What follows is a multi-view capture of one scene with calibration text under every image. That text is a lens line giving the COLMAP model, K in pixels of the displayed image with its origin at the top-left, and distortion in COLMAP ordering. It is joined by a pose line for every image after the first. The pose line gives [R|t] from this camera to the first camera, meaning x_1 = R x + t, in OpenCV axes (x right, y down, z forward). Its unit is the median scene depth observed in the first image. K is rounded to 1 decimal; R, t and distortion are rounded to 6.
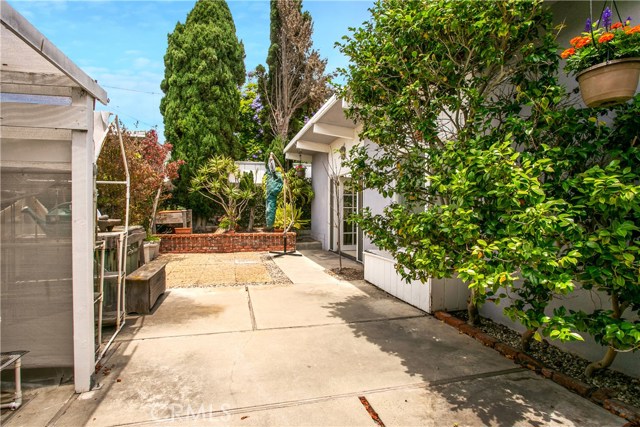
lens RADIAL K [[314.8, 0, 317.8], [0, 314.8, 207.3], [0, 0, 1]] dist [-0.072071, 0.039162]
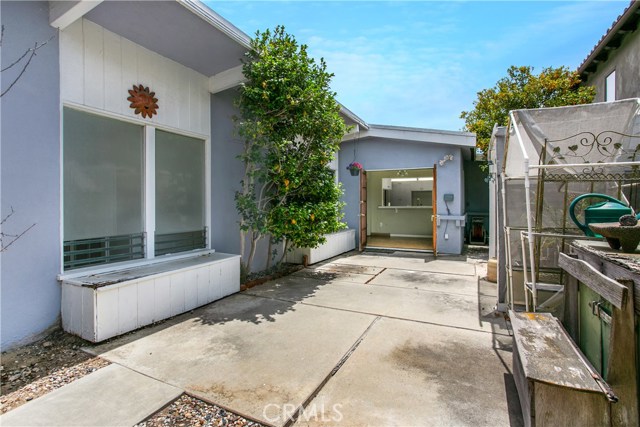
lens RADIAL K [[314.8, 0, 317.8], [0, 314.8, 207.3], [0, 0, 1]] dist [-0.072071, 0.039162]
pose [[-0.743105, -0.009929, 0.669101, -0.666303], [-0.004585, 0.999942, 0.009747, 0.010719], [-0.669159, 0.004175, -0.743108, 1.712359]]
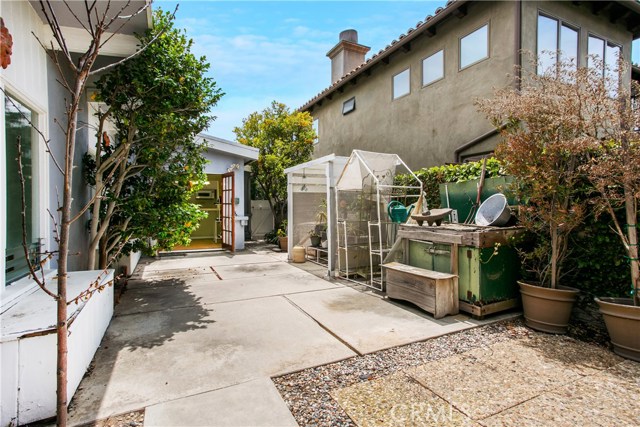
lens RADIAL K [[314.8, 0, 317.8], [0, 314.8, 207.3], [0, 0, 1]] dist [-0.072071, 0.039162]
pose [[-0.982533, 0.000532, -0.186089, -0.091178], [0.000168, 0.999998, 0.001975, 0.008531], [0.186090, 0.001909, -0.982531, 2.094854]]
